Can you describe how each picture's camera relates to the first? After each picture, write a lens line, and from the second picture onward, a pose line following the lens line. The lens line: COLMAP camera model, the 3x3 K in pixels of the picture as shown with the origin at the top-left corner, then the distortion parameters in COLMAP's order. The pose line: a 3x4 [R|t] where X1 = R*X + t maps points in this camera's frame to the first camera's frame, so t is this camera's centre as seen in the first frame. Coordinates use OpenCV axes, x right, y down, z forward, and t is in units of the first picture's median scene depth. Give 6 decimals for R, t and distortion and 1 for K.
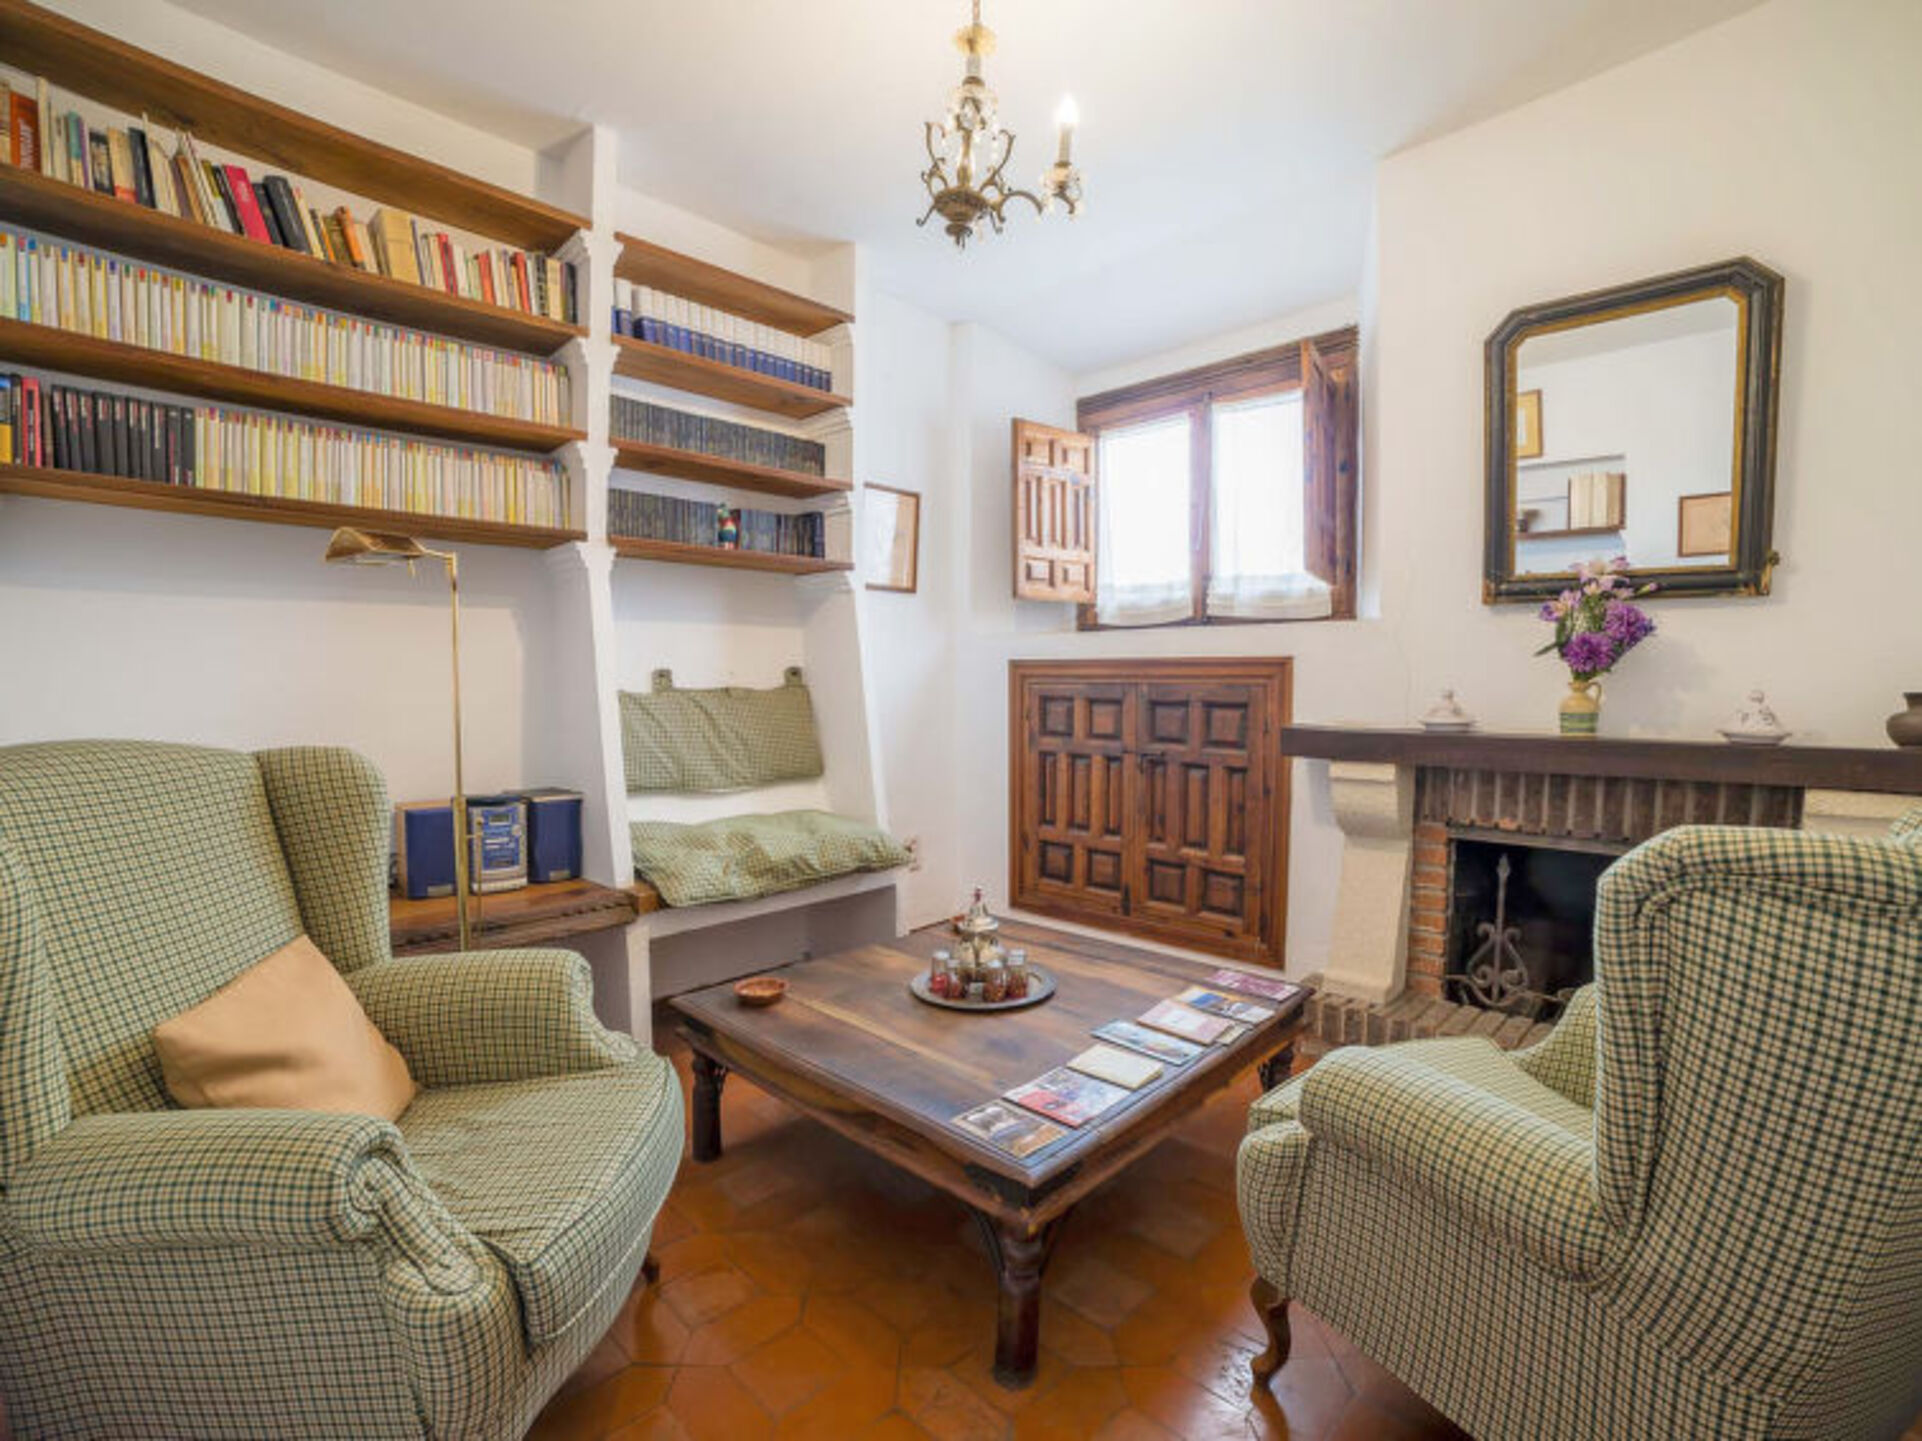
lens RADIAL K [[921.2, 0, 957.0], [0, 921.2, 685.0], [0, 0, 1]] dist [-0.091568, 0.042571]
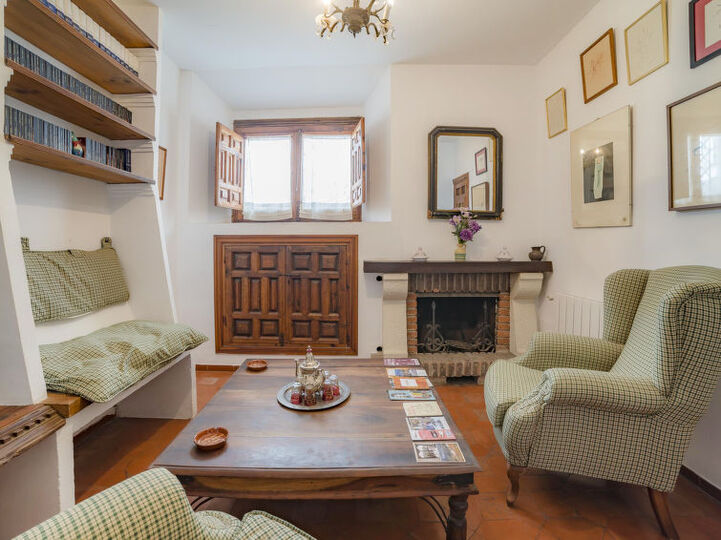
lens RADIAL K [[345.5, 0, 362.5], [0, 345.5, 229.6], [0, 0, 1]] dist [-0.031258, 0.000683]
pose [[0.716670, 0.024877, 0.696969, -0.296826], [0.007249, 0.999044, -0.043112, -0.003301], [-0.697375, 0.035950, 0.715804, 0.240421]]
